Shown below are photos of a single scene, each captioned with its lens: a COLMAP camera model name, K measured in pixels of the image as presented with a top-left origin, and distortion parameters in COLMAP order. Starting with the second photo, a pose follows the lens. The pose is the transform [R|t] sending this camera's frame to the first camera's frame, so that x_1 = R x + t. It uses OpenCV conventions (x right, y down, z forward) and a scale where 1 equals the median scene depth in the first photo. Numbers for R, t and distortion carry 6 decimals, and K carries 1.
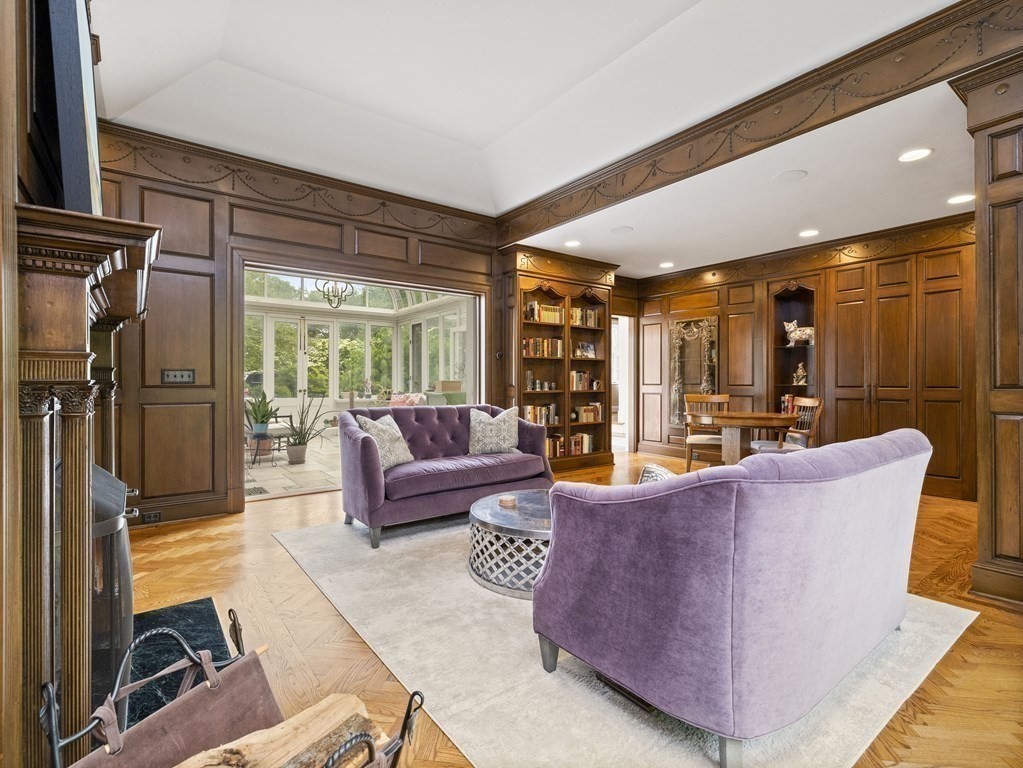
lens RADIAL K [[486.1, 0, 511.5], [0, 486.1, 384.0], [0, 0, 1]] dist [0.005240, 0.000375]
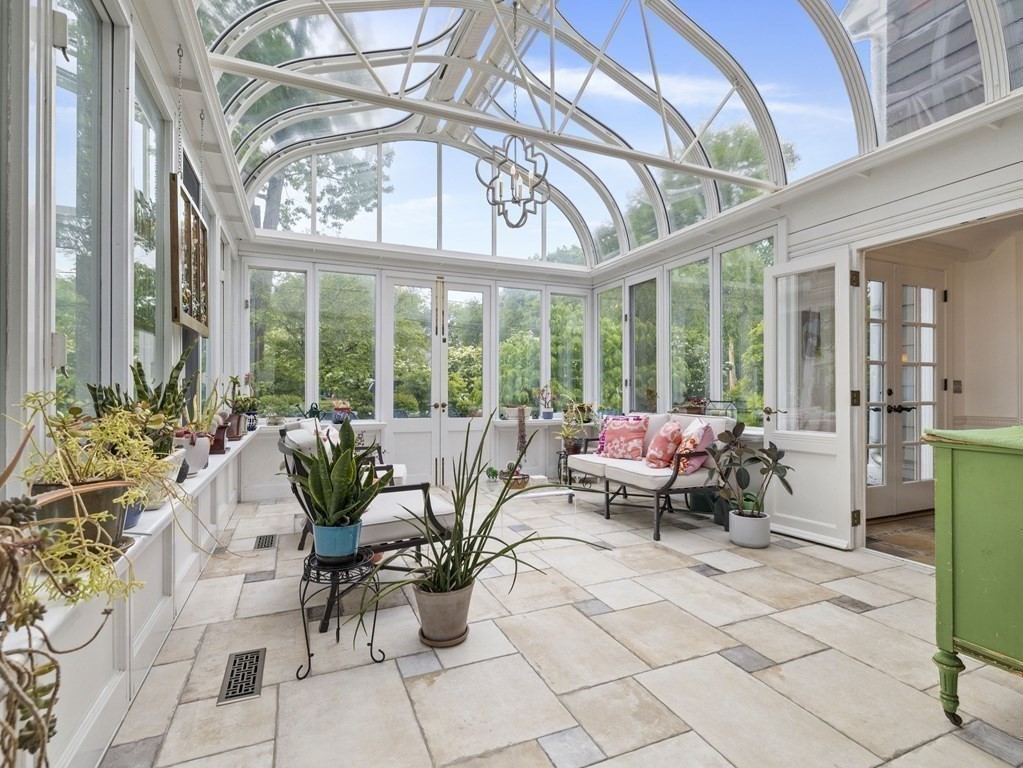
lens RADIAL K [[486.1, 0, 511.5], [0, 486.1, 384.0], [0, 0, 1]] dist [0.005240, 0.000375]
pose [[0.972919, -0.000568, -0.231147, -0.213289], [-0.003568, 0.999841, -0.017476, -0.001219], [0.231120, 0.017827, 0.972762, 0.459098]]
